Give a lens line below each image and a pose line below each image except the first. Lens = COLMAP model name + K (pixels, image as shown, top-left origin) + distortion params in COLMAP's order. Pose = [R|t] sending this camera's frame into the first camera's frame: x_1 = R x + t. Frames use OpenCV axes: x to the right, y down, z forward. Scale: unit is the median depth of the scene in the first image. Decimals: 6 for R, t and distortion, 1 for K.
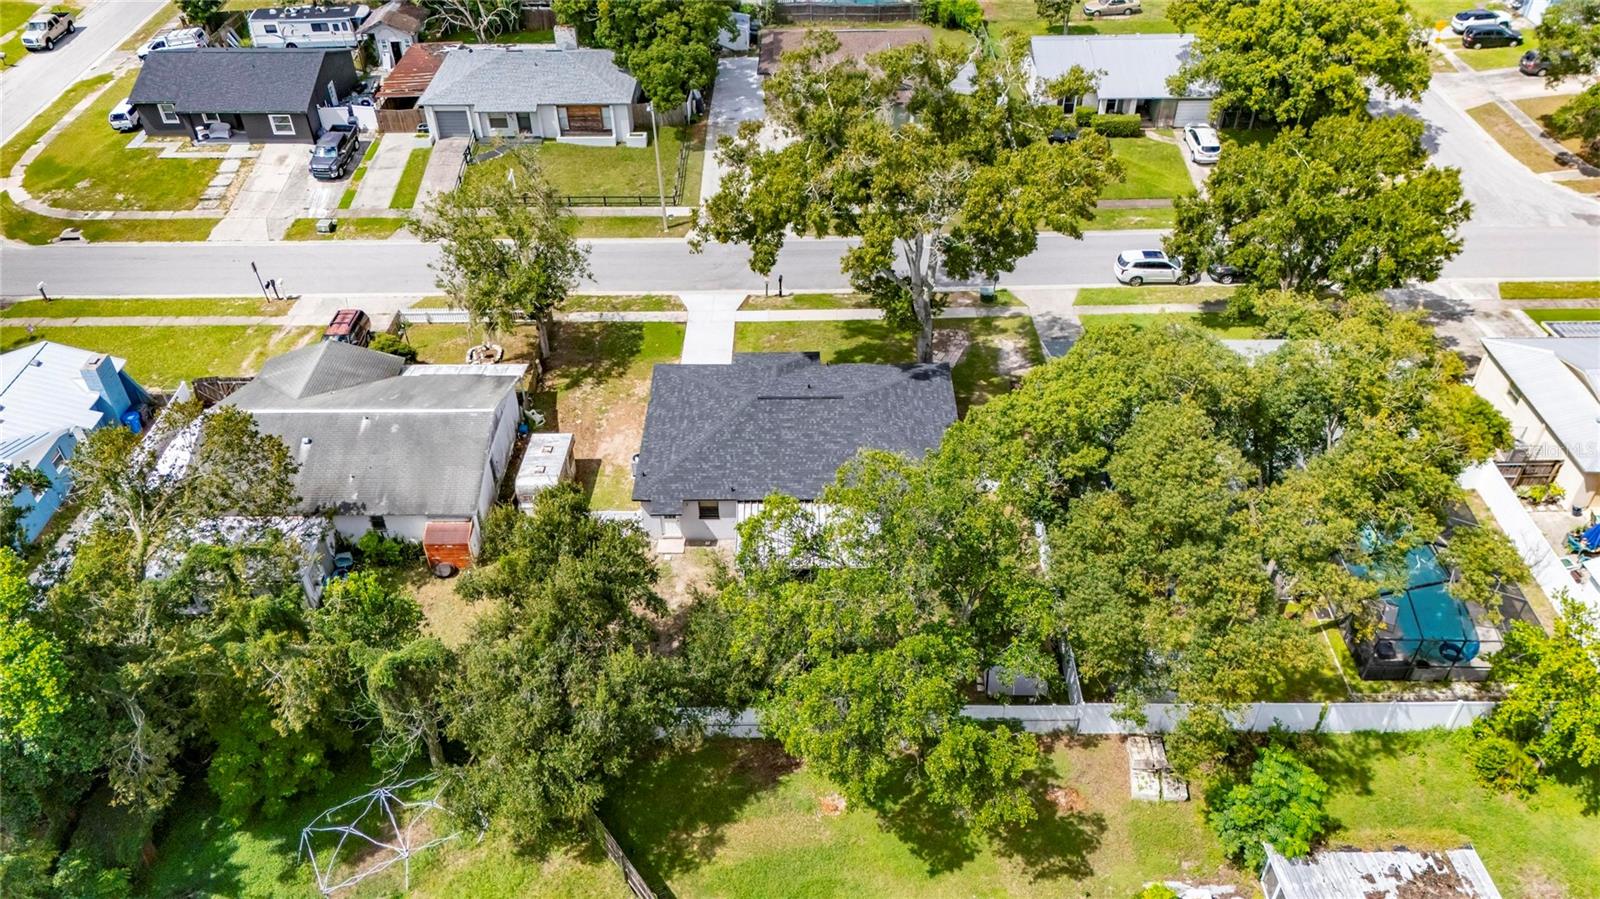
lens RADIAL K [[1179.9, 0, 800.0], [0, 1179.9, 449.5], [0, 0, 1]] dist [0.056070, -0.039638]
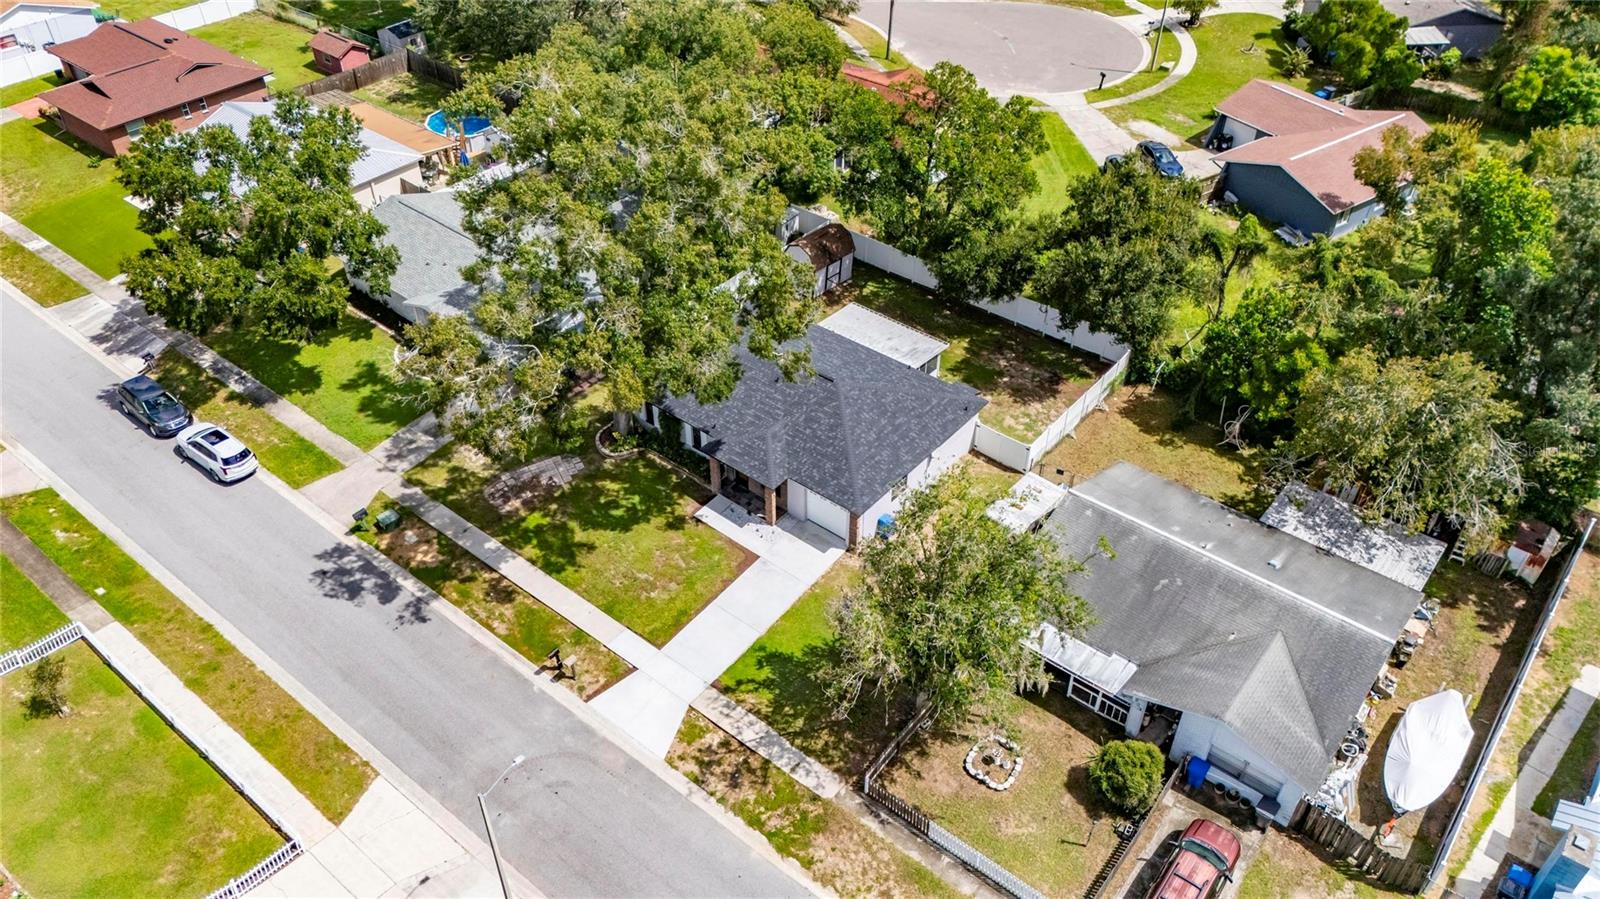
lens RADIAL K [[1179.9, 0, 800.0], [0, 1179.9, 449.5], [0, 0, 1]] dist [0.056070, -0.039638]
pose [[-0.777164, -0.393953, 0.490731, -0.346331], [0.405007, 0.283728, 0.869177, -0.595752], [-0.481648, 0.874242, -0.060950, 0.735858]]
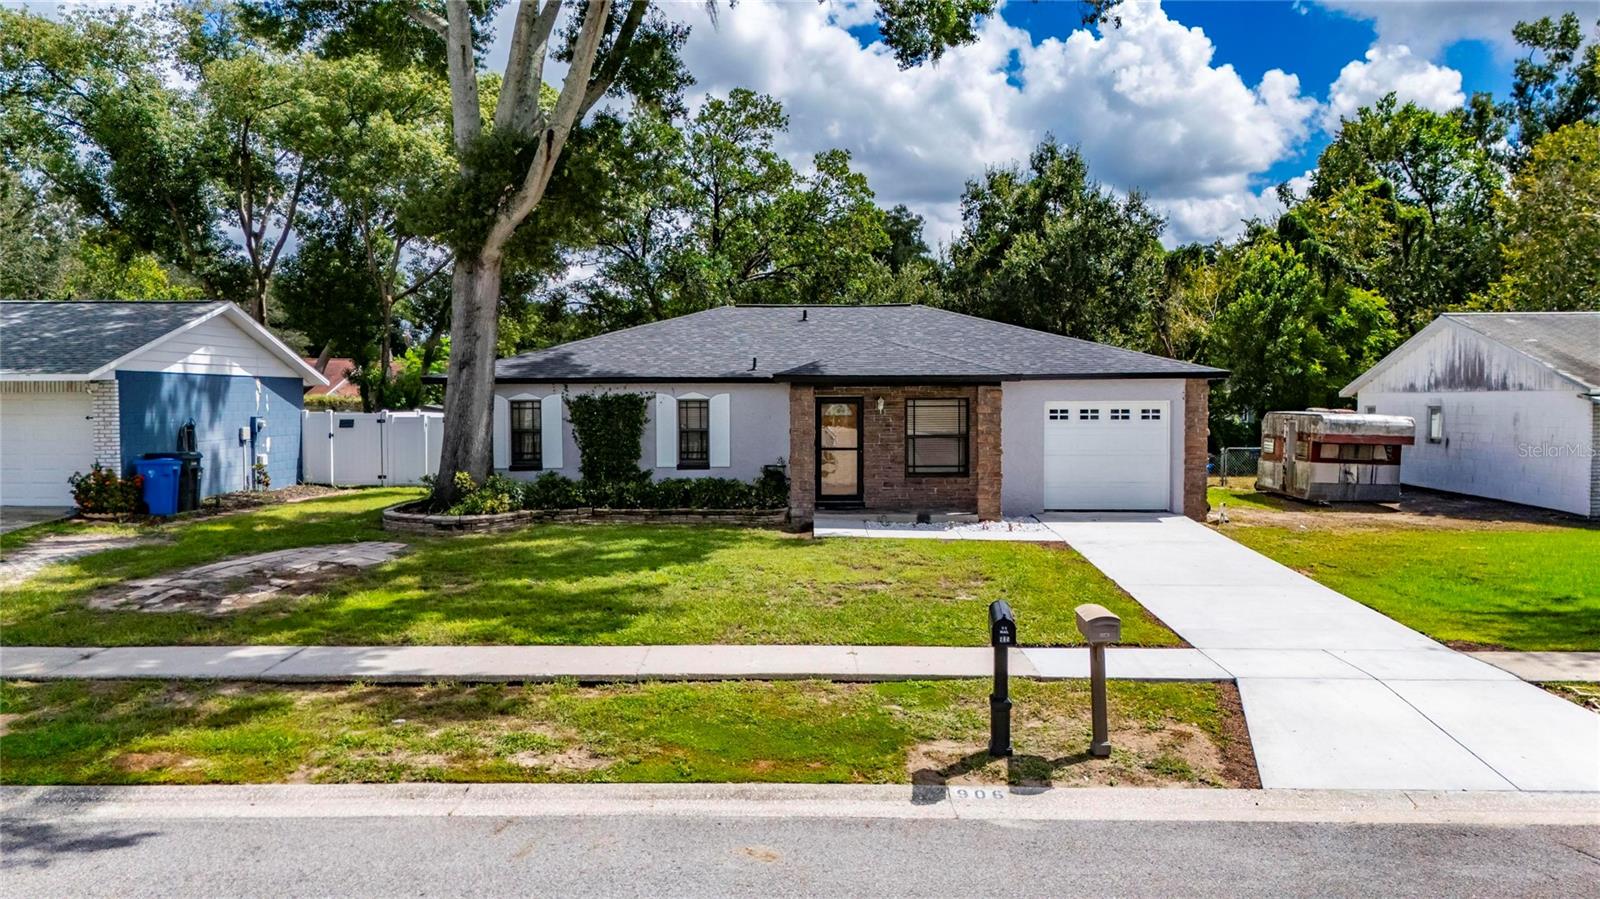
lens RADIAL K [[1179.9, 0, 800.0], [0, 1179.9, 449.5], [0, 0, 1]] dist [0.056070, -0.039638]
pose [[-0.999838, 0.016649, 0.006771, 0.004886], [0.016931, 0.745978, 0.665756, -0.213013], [0.006033, 0.665763, -0.746139, 0.919191]]
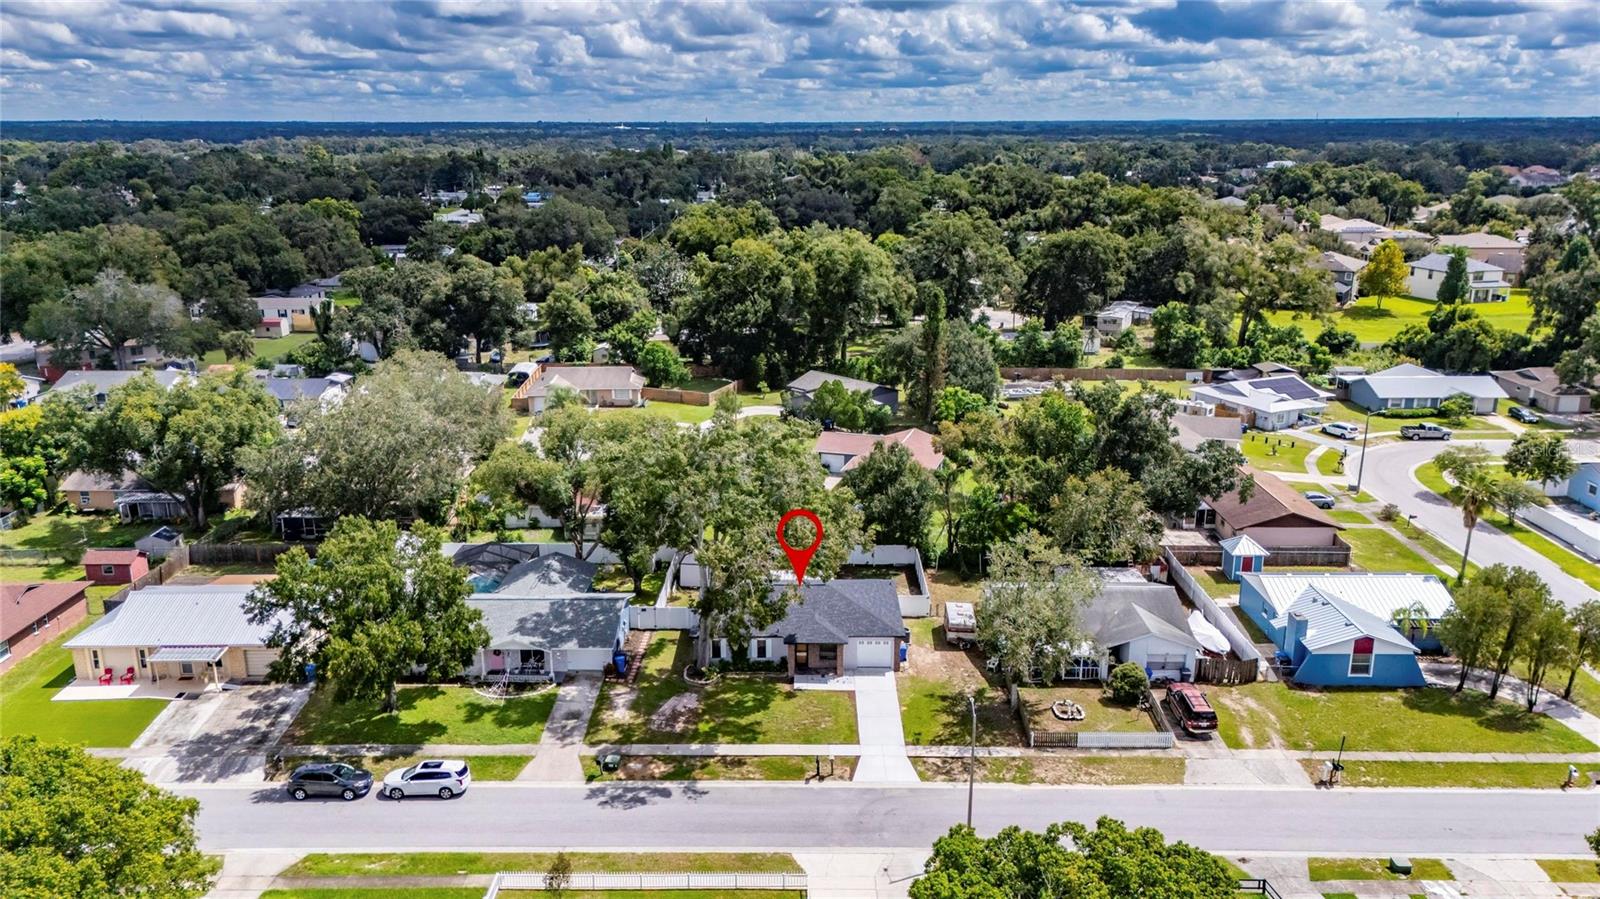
lens RADIAL K [[1174.8, 0, 800.0], [0, 1174.8, 449.5], [0, 0, 1]] dist [0.082928, -0.089656]
pose [[-0.999887, 0.013749, 0.006045, -0.009401], [0.012868, 0.576698, 0.816856, -0.931041], [0.007745, 0.816841, -0.576810, 1.146246]]
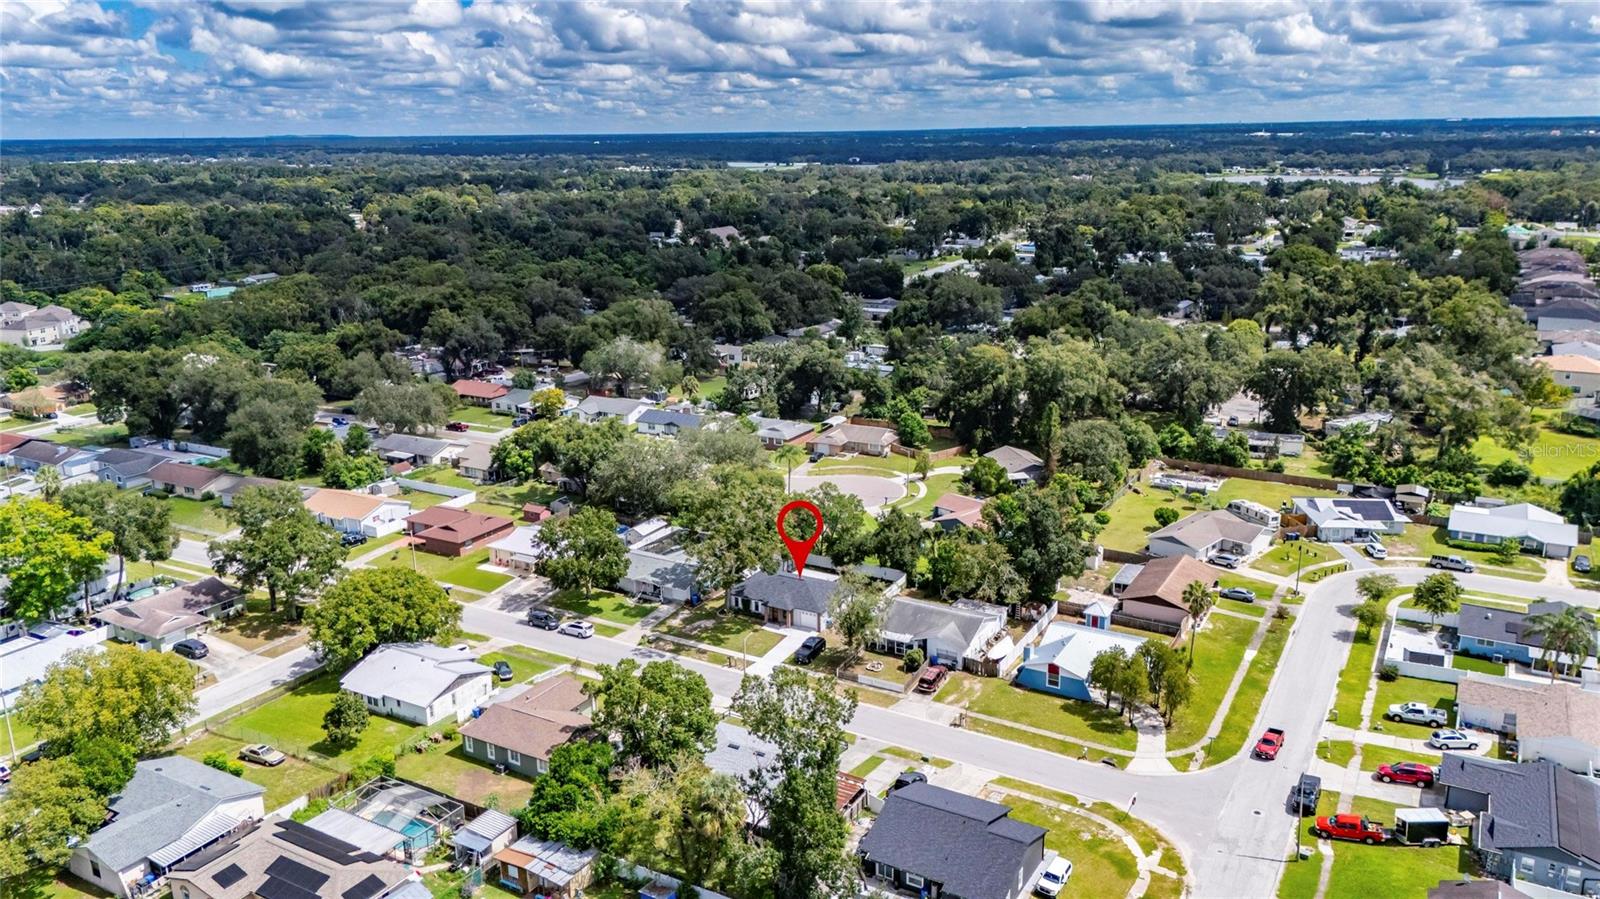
lens RADIAL K [[1170.6, 0, 800.0], [0, 1170.6, 449.5], [0, 0, 1]] dist [0.144823, -0.211459]
pose [[-0.867475, -0.107039, 0.485829, -0.904237], [0.333242, 0.600071, 0.727231, -1.515216], [-0.369374, 0.792753, -0.484877, 1.396832]]
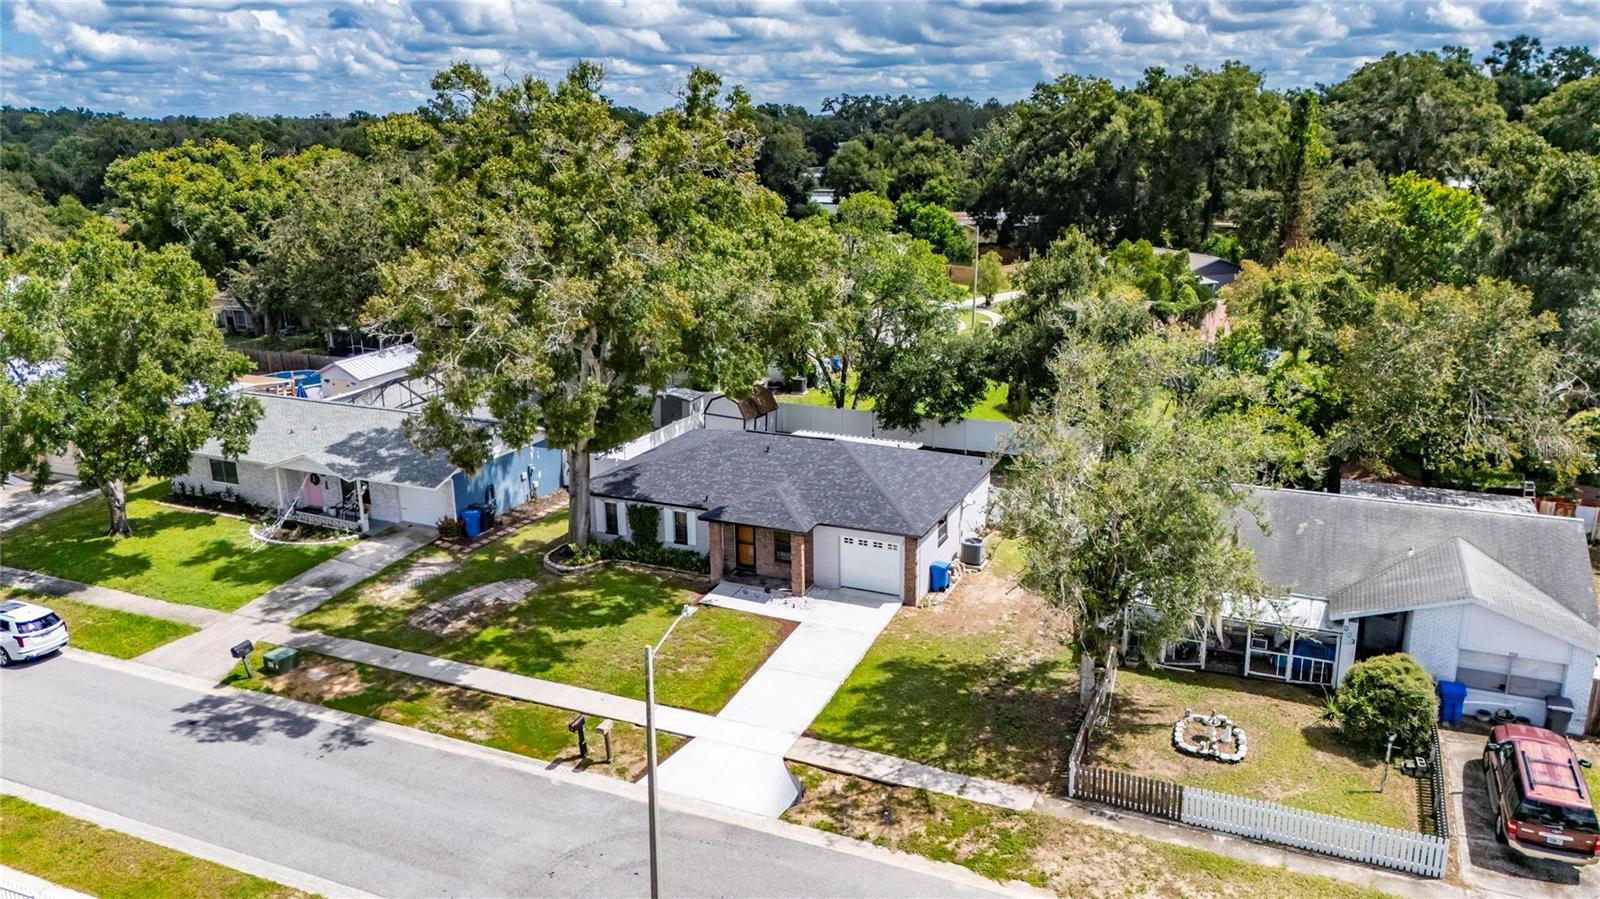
lens RADIAL K [[1179.9, 0, 800.0], [0, 1179.9, 449.5], [0, 0, 1]] dist [0.056070, -0.039638]
pose [[-0.912958, -0.086097, 0.398868, -0.234362], [0.277244, 0.586345, 0.761141, -0.460323], [-0.299406, 0.805473, -0.511438, 0.951396]]
